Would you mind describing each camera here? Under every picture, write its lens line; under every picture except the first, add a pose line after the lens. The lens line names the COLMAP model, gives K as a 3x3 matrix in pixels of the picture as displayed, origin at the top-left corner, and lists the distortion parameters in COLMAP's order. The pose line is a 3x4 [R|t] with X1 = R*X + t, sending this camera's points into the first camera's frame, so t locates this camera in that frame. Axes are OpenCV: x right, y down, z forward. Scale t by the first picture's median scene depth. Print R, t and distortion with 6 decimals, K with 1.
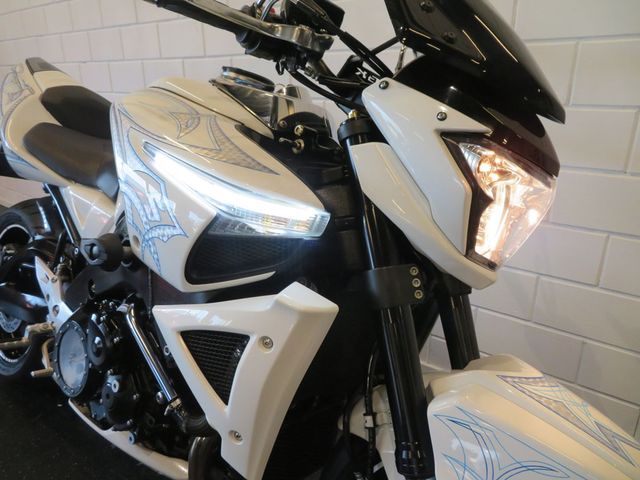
lens RADIAL K [[466.3, 0, 320.0], [0, 466.3, 240.0], [0, 0, 1]] dist [-0.005734, -0.001828]
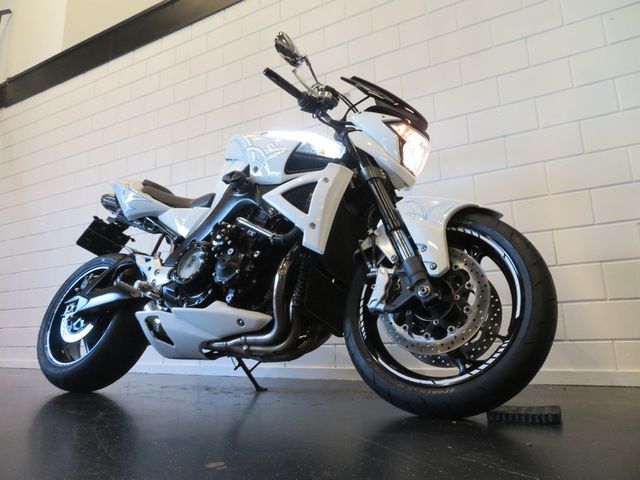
lens RADIAL K [[466.3, 0, 320.0], [0, 466.3, 240.0], [0, 0, 1]] dist [-0.005734, -0.001828]
pose [[0.986397, 0.004344, 0.164323, -0.510971], [0.086718, 0.835480, -0.542635, 1.682421], [-0.139646, 0.549503, 0.823738, -0.747399]]
